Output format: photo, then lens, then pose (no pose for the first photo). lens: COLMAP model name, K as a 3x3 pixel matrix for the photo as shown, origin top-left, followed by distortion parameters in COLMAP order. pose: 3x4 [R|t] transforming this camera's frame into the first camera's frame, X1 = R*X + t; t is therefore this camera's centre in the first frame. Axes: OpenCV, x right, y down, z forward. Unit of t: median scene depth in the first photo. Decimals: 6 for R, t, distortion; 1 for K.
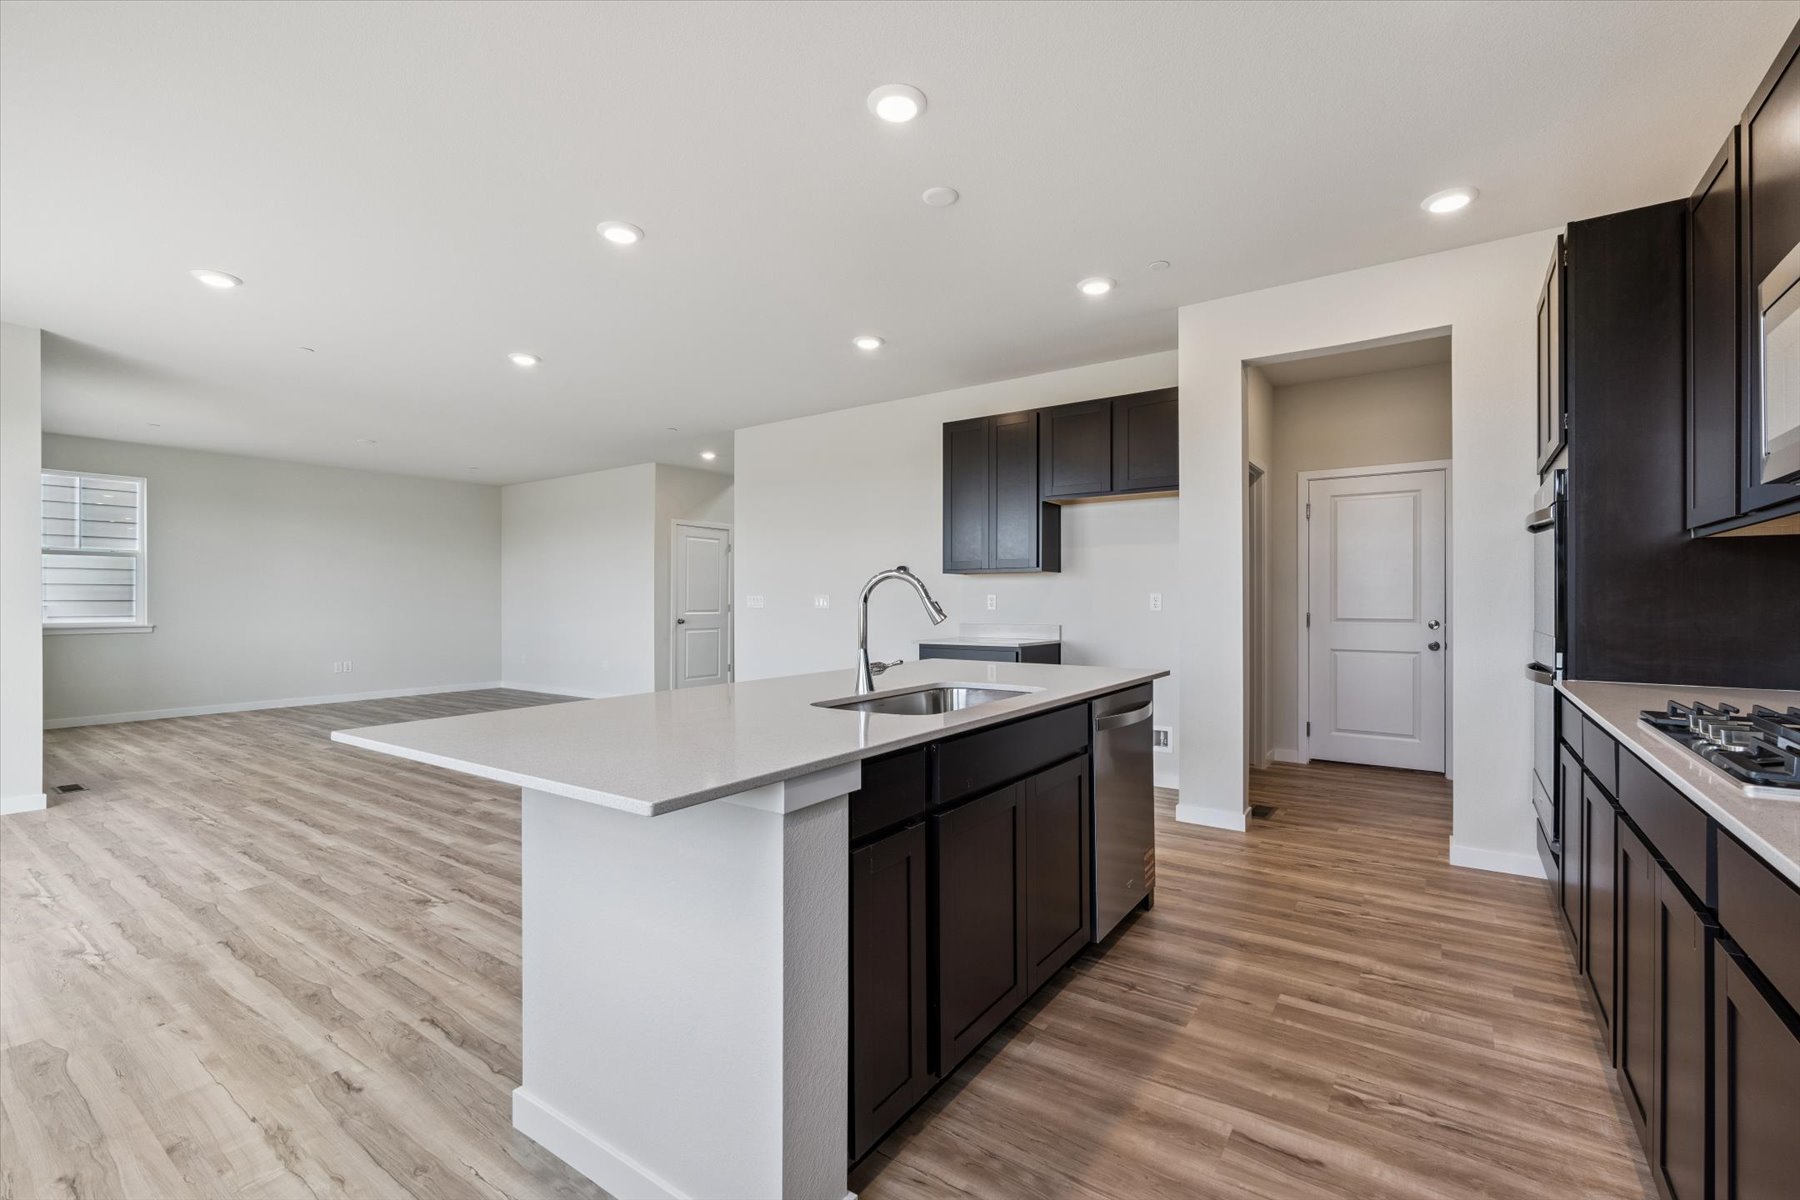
lens RADIAL K [[781.1, 0, 903.6], [0, 781.1, 605.7], [0, 0, 1]] dist [-0.000179, -0.000379]
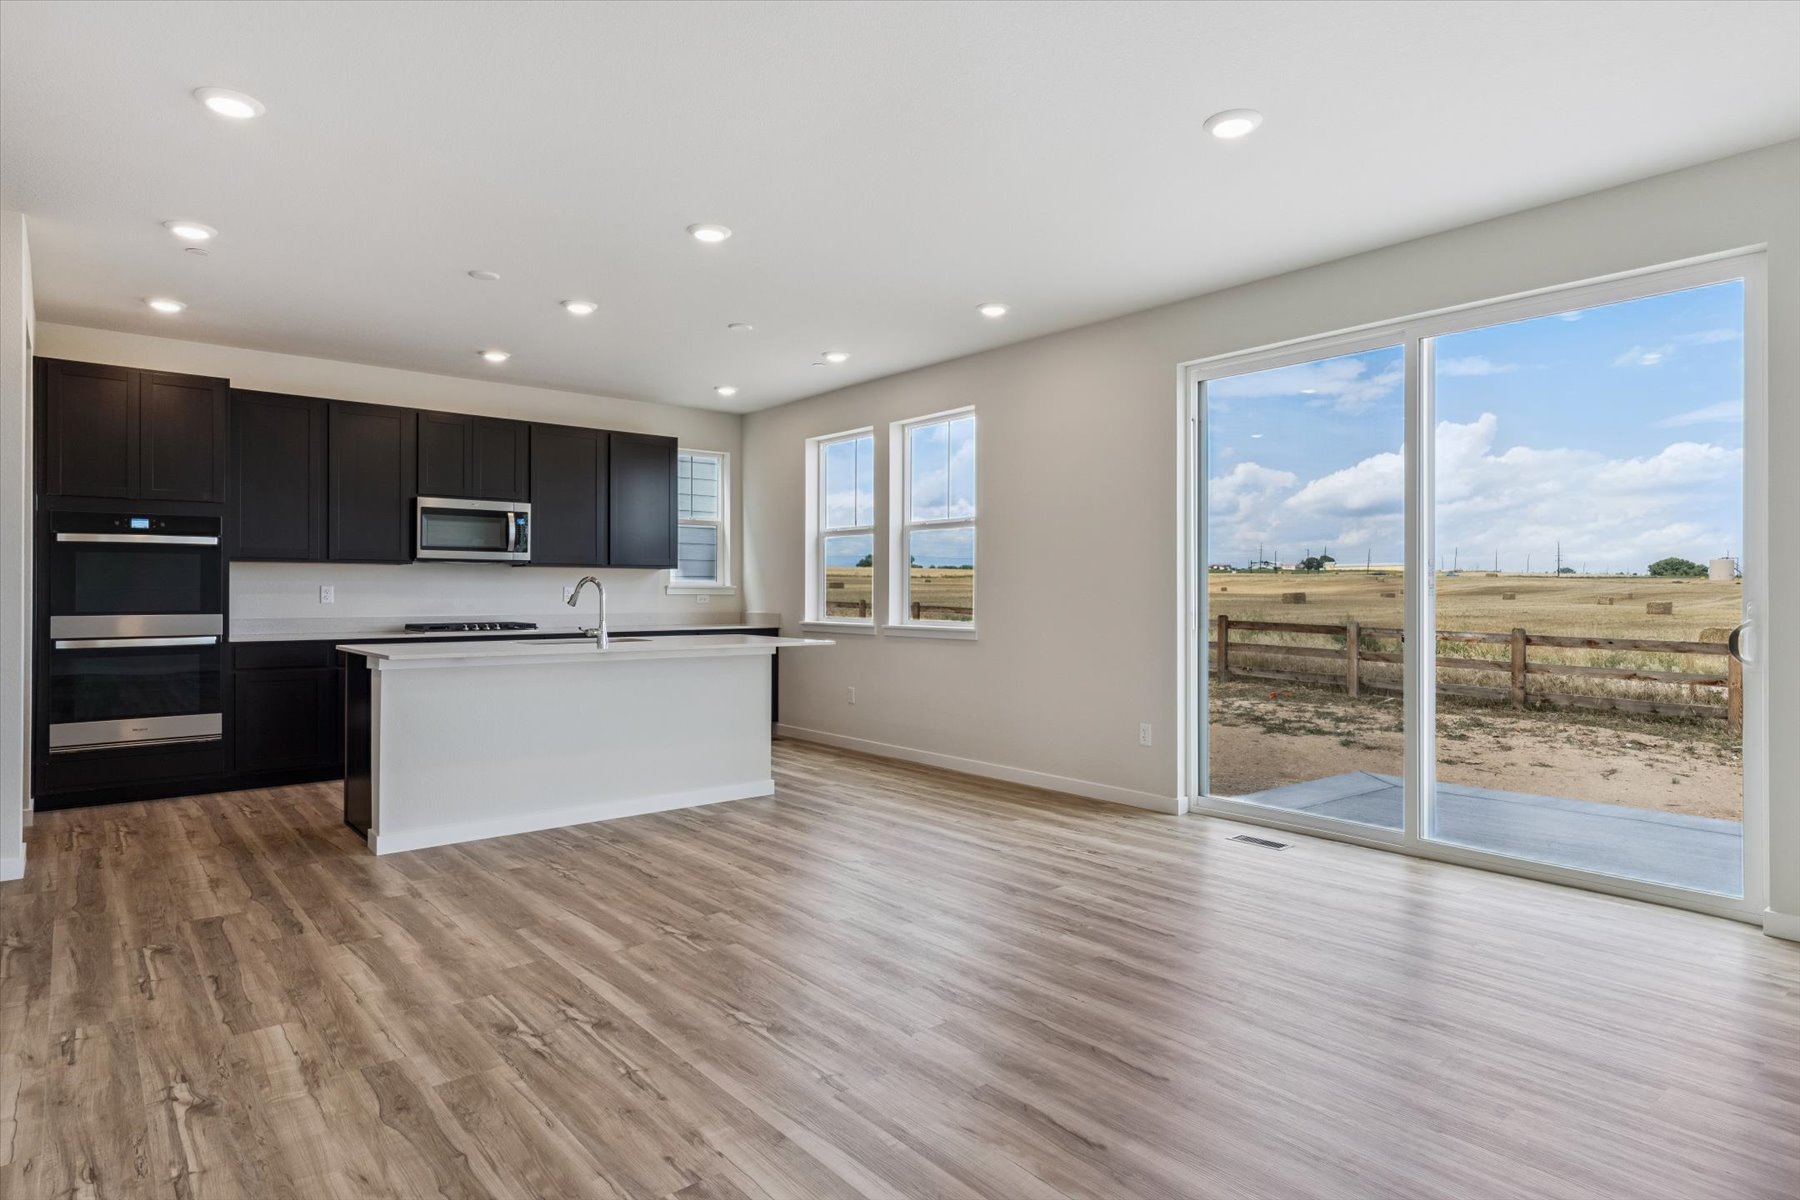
lens RADIAL K [[987.6, 0, 899.4], [0, 987.6, 583.7], [0, 0, 1]] dist [-0.000043, 0.000996]
pose [[-0.966272, 0.003906, 0.257493, -1.011414], [0.002845, 0.999986, -0.004496, -0.011867], [-0.257507, -0.003612, -0.966270, 2.353552]]
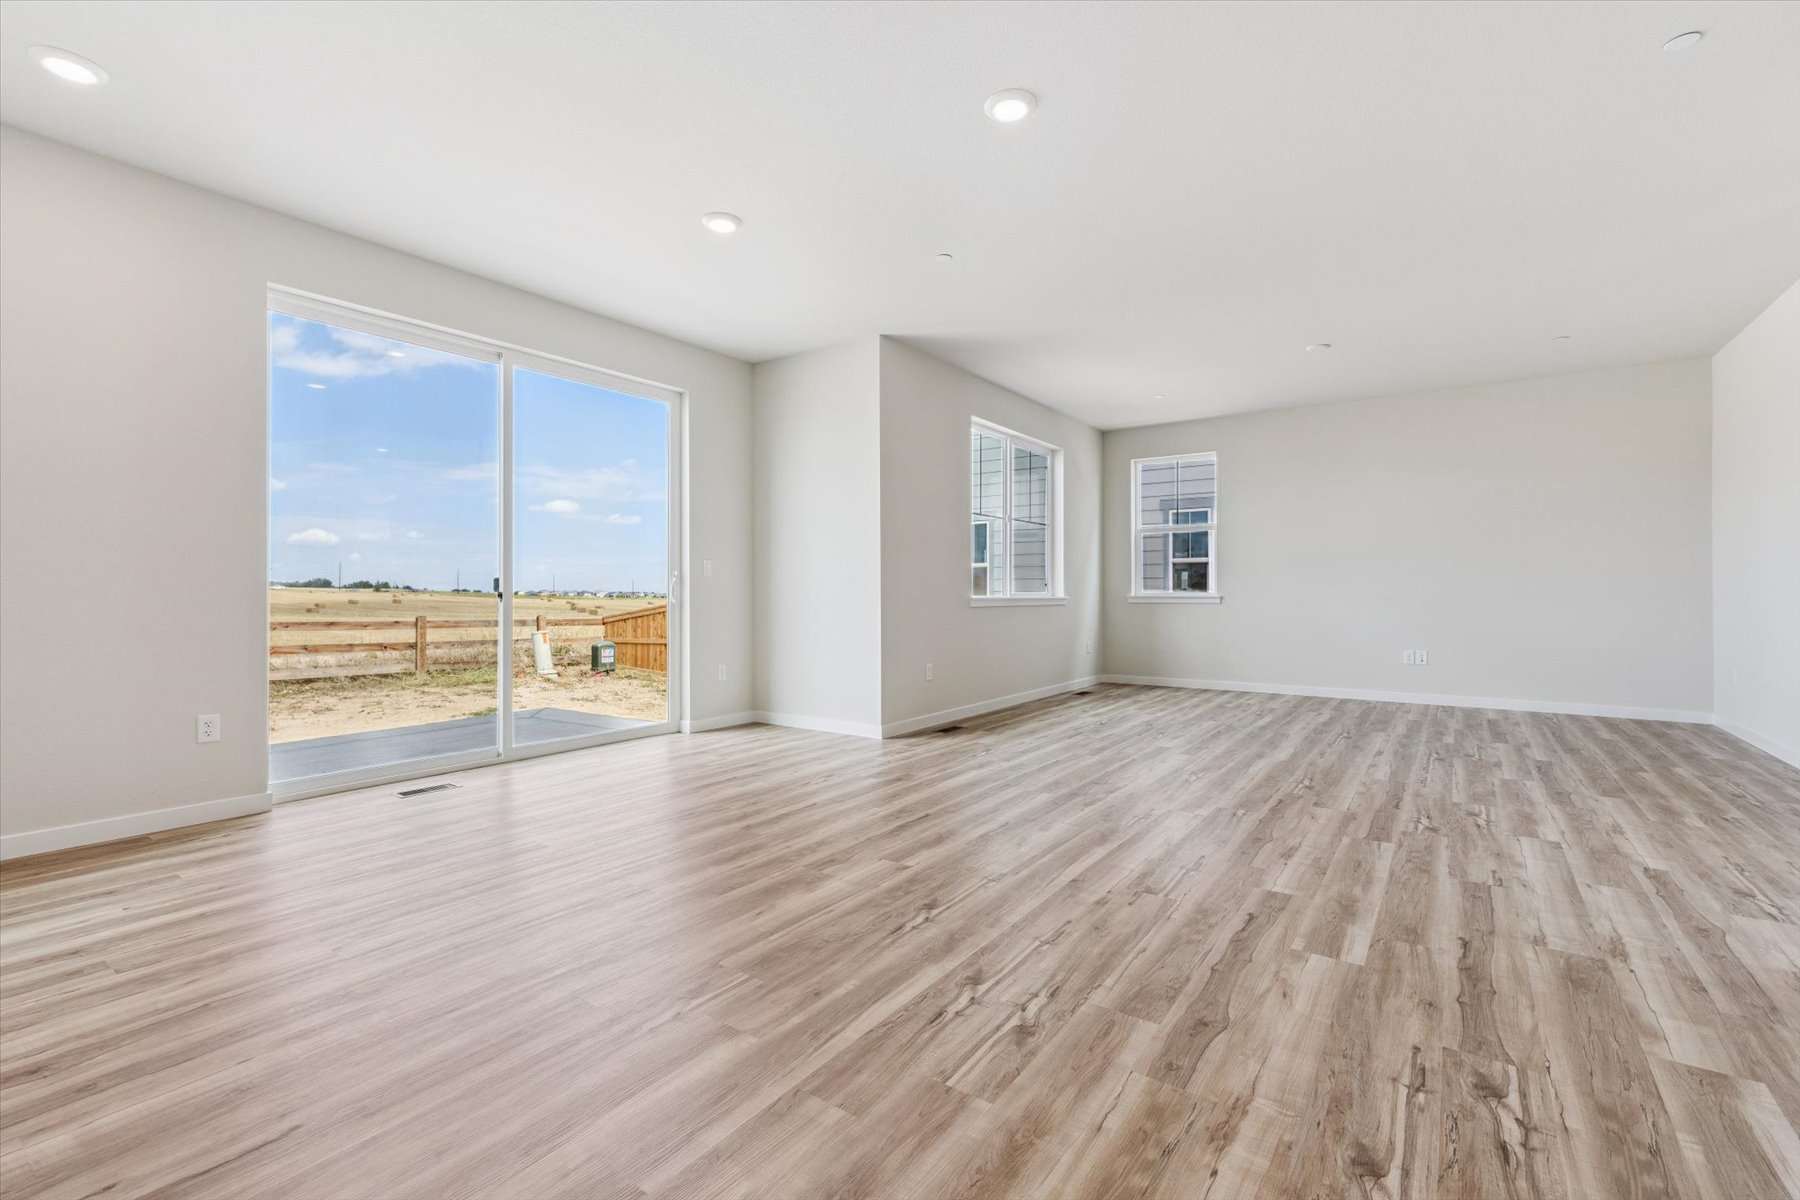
lens RADIAL K [[781.1, 0, 901.5], [0, 781.1, 605.9], [0, 0, 1]] dist [-0.000179, -0.000379]
pose [[-0.007514, 0.019977, -0.999772, 0.115144], [-0.005635, 0.999784, 0.020020, 0.051092], [0.999956, 0.005784, -0.007400, 1.515081]]
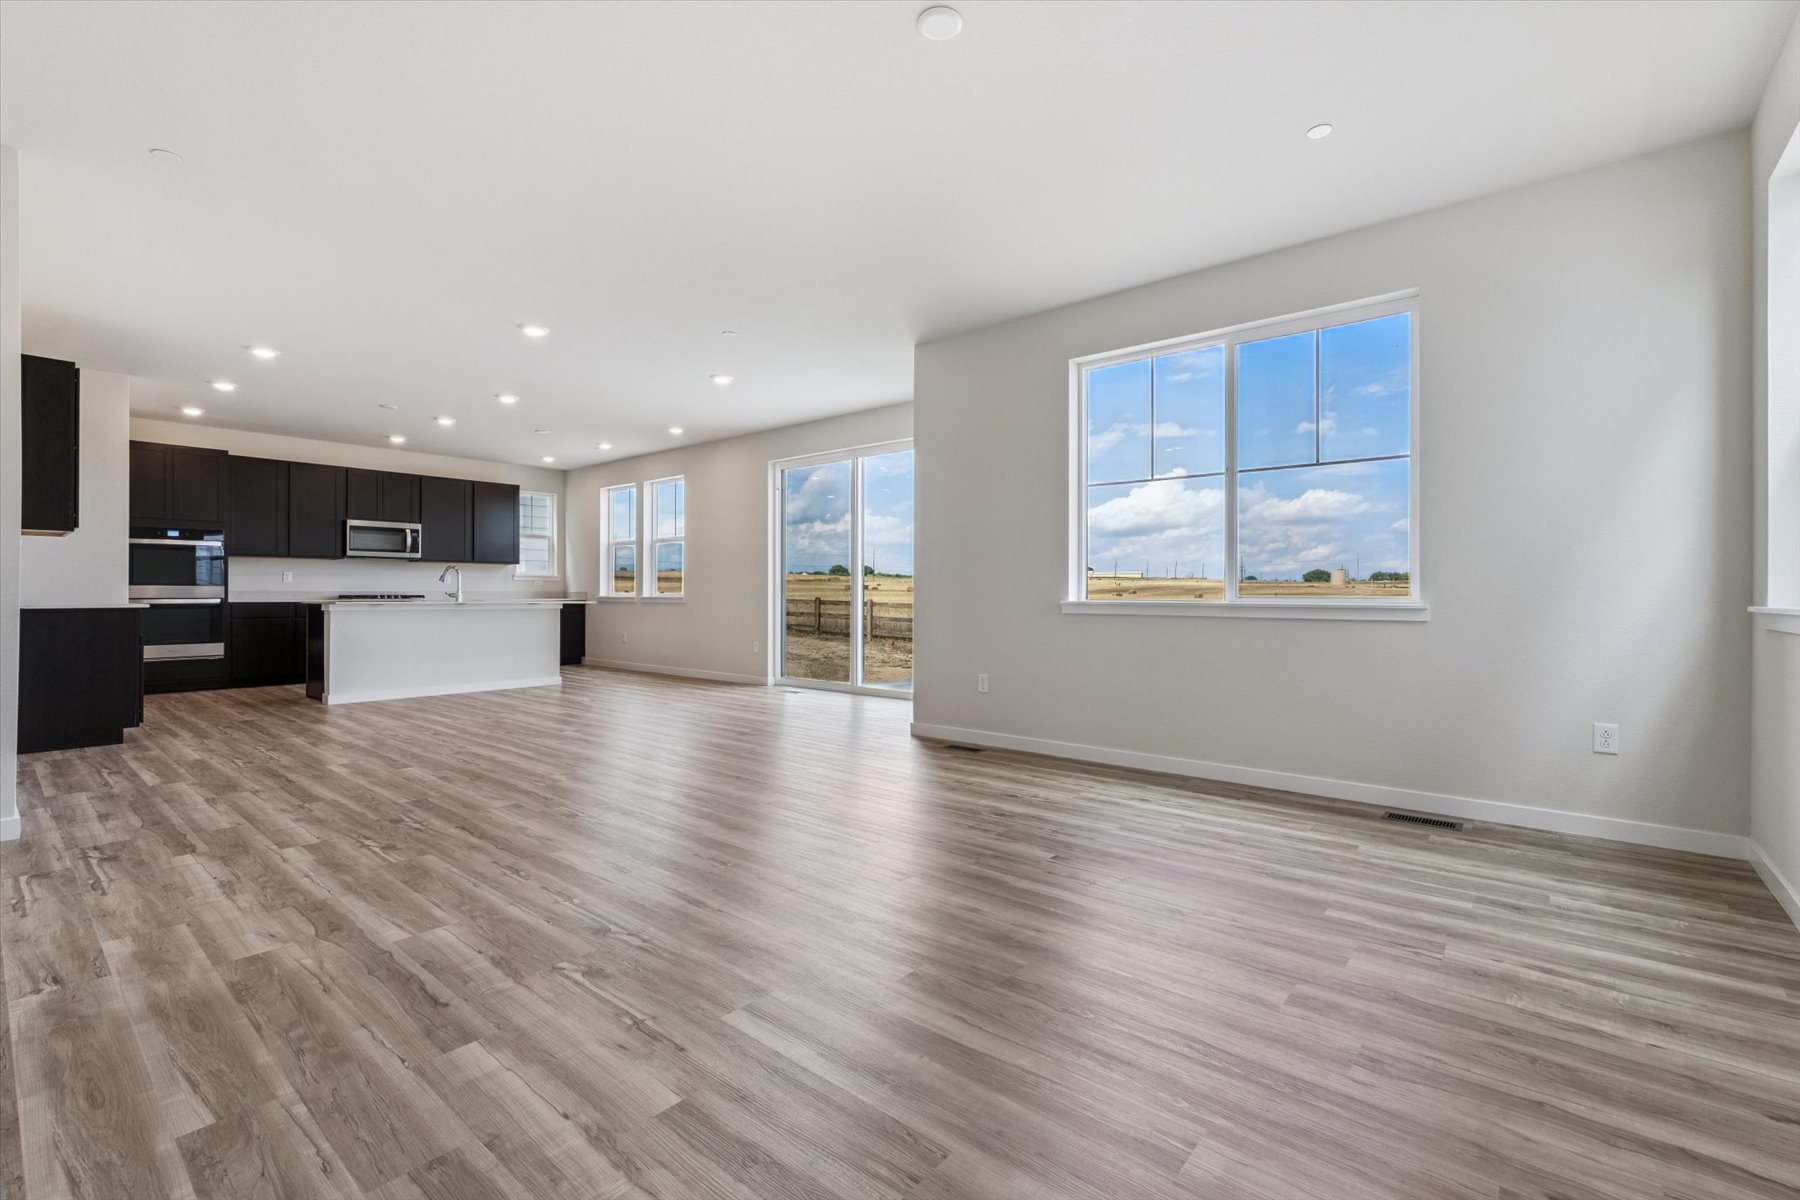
lens RADIAL K [[781.1, 0, 901.8], [0, 781.1, 589.7], [0, 0, 1]] dist [-0.000179, -0.000379]
pose [[-0.996351, 0.000789, 0.085349, -1.738059], [0.000836, 1.000000, 0.000516, 0.046681], [-0.085348, 0.000586, -0.996351, 3.253807]]
